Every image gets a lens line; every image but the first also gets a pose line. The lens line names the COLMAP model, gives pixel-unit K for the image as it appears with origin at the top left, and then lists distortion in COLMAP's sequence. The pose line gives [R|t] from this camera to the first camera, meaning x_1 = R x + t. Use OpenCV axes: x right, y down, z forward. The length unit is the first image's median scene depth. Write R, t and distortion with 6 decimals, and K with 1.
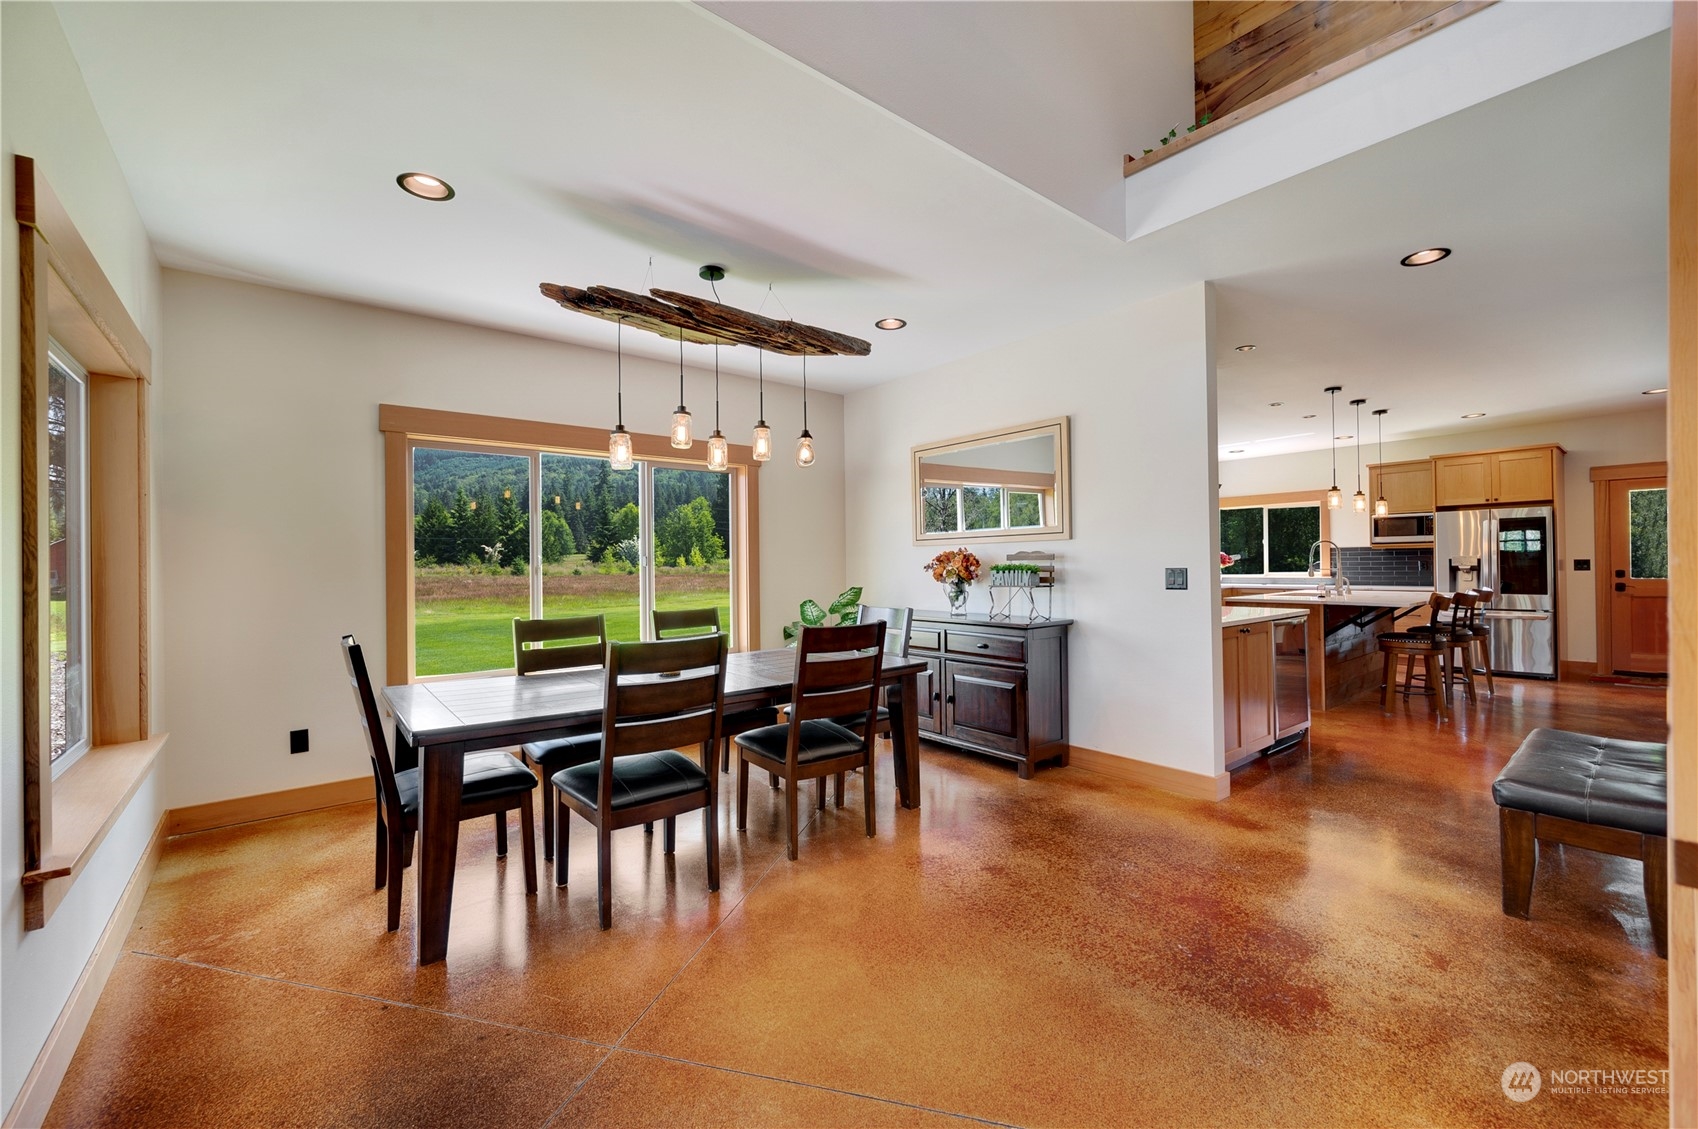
lens RADIAL K [[689.0, 0, 849.0], [0, 689.0, 564.5], [0, 0, 1]] dist [-0.000606, -0.000129]
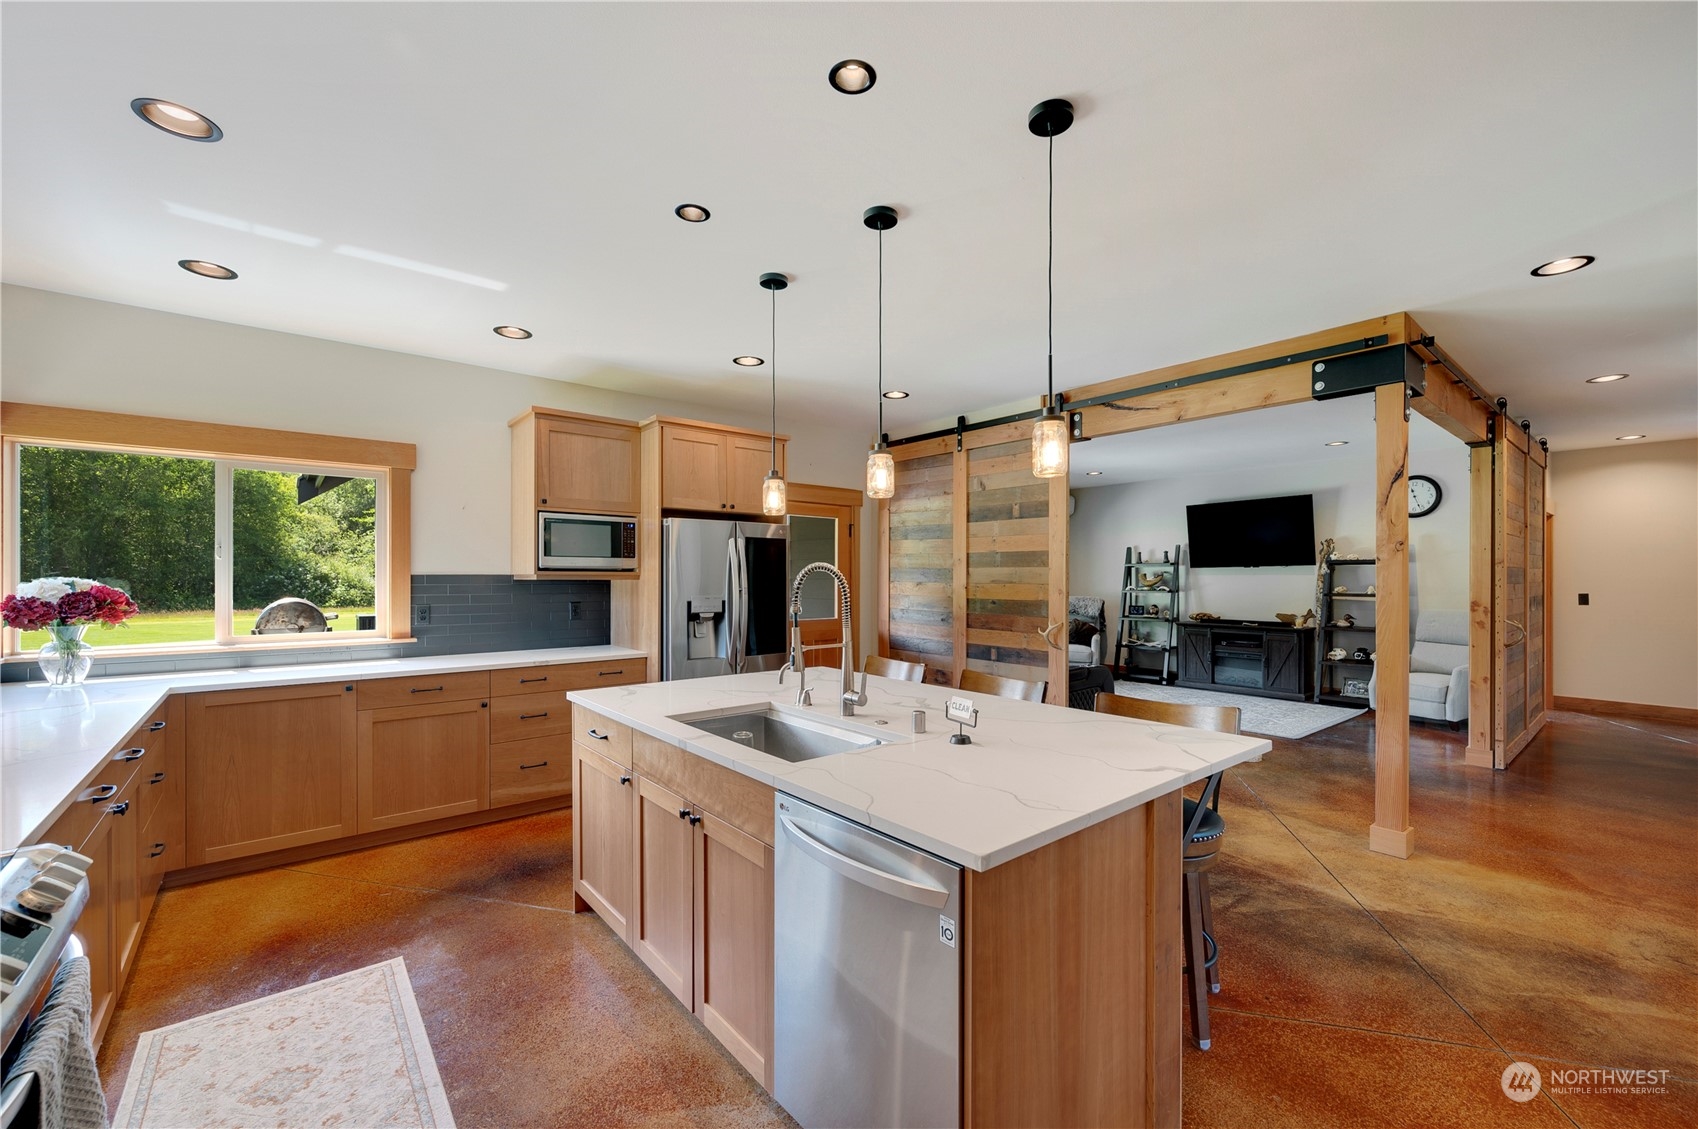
lens RADIAL K [[695.2, 0, 849.0], [0, 695.2, 564.5], [0, 0, 1]] dist [-0.000277, -0.000105]
pose [[-0.005906, 0.030548, 0.999516, 0.297548], [-0.001742, 0.999531, -0.030559, -0.021171], [-0.999981, -0.001922, -0.005850, 0.884697]]
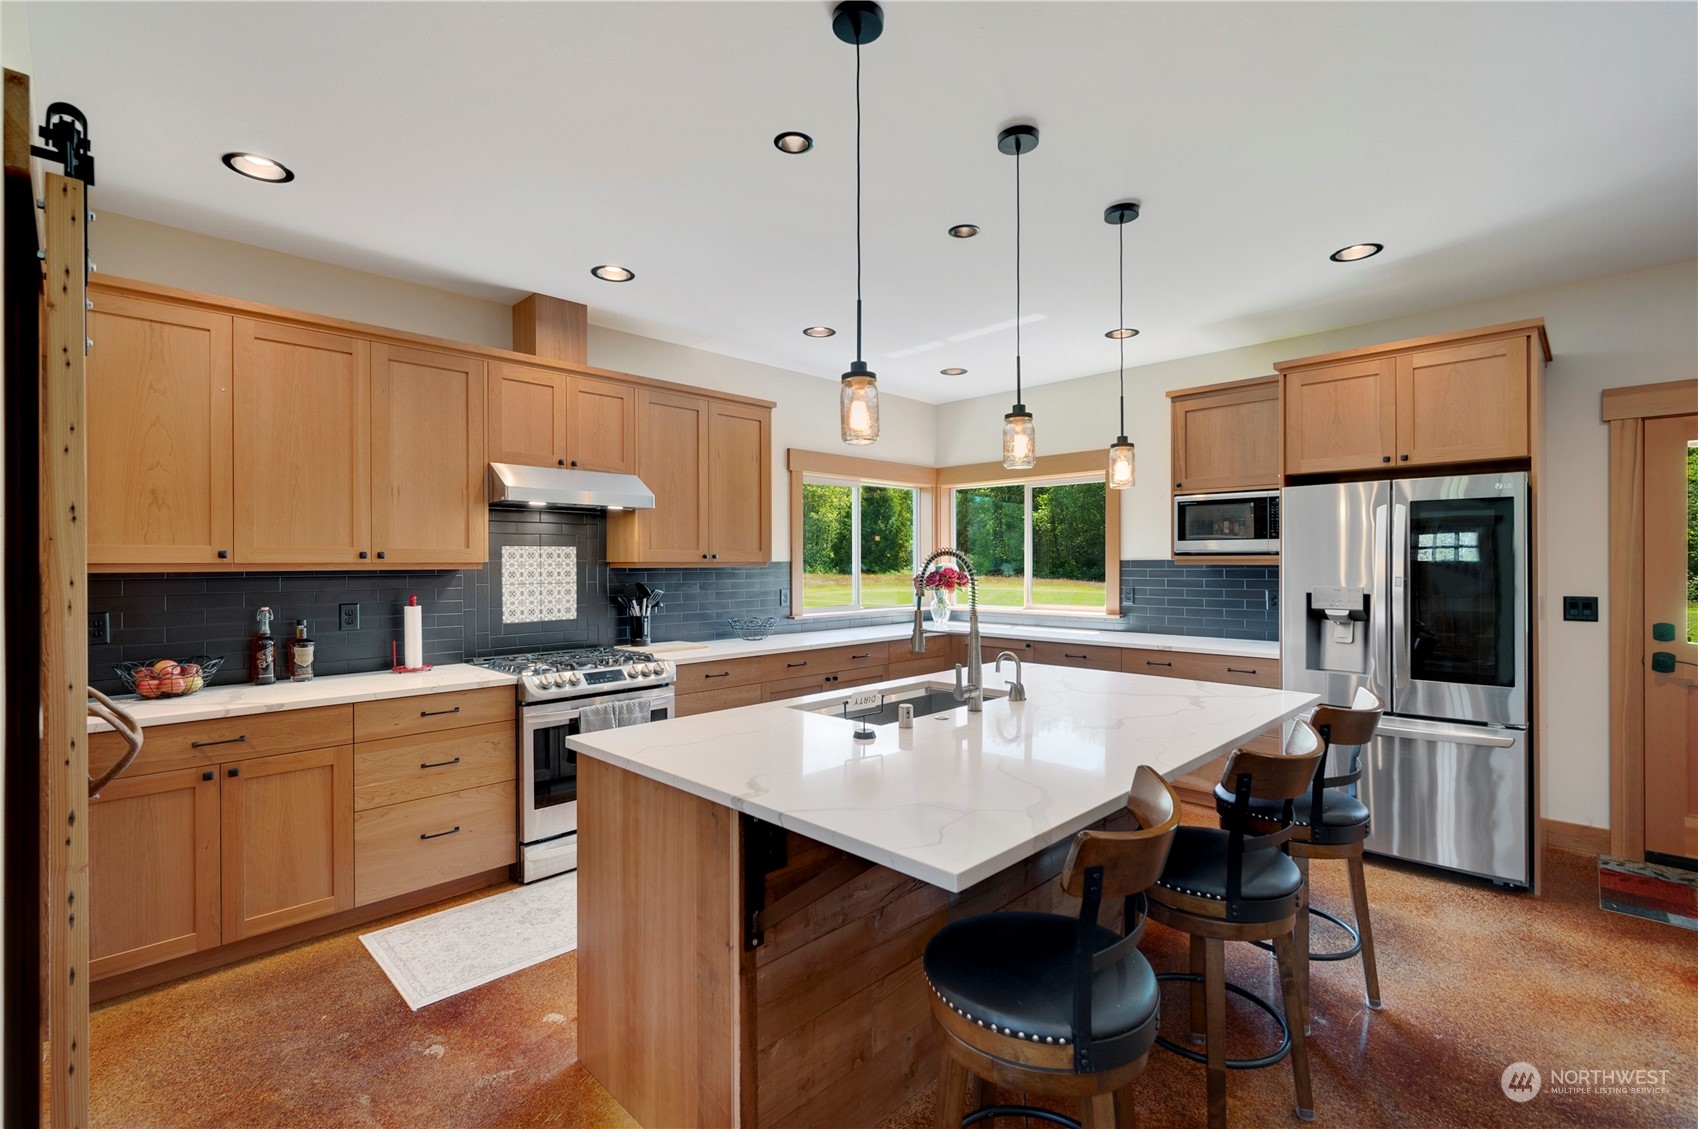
lens RADIAL K [[746.8, 0, 849.0], [0, 746.8, 564.5], [0, 0, 1]] dist [0.001881, 0.000126]
pose [[0.994631, 0.009722, 0.103031, 0.538010], [-0.010005, 0.999947, 0.002223, -0.024530], [-0.103004, -0.003242, 0.994676, 0.561633]]
